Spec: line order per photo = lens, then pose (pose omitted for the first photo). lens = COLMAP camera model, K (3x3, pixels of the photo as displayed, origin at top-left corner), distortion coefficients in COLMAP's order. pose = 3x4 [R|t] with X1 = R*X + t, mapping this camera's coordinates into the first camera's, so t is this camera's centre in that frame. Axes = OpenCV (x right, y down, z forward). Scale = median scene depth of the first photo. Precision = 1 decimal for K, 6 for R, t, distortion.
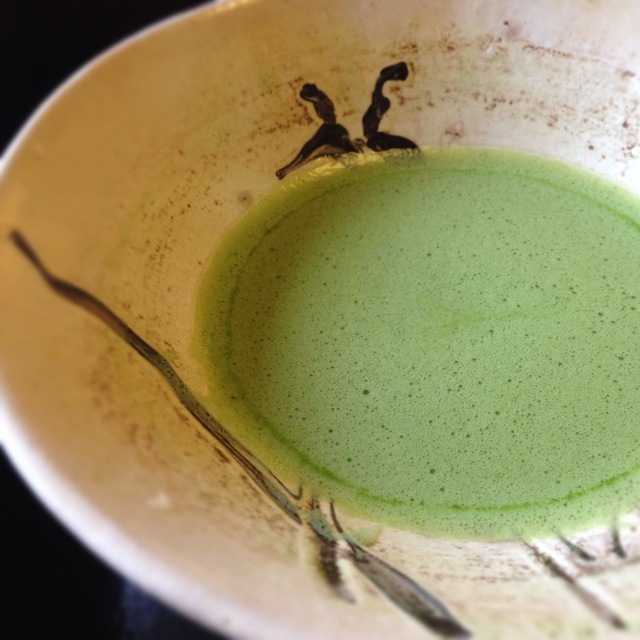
lens RADIAL K [[756.2, 0, 320.0], [0, 756.2, 320.0], [0, 0, 1]] dist [0.092126, -0.206732]
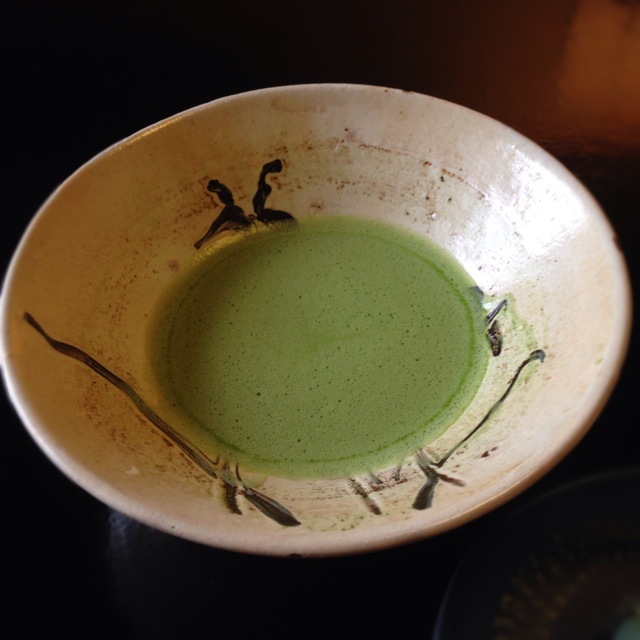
lens RADIAL K [[756.2, 0, 320.0], [0, 756.2, 320.0], [0, 0, 1]] dist [0.092126, -0.206732]
pose [[0.995802, -0.073163, 0.055012, 0.104101], [0.071011, 0.996669, 0.040116, -0.105251], [-0.057763, -0.036041, 0.997680, -0.534380]]
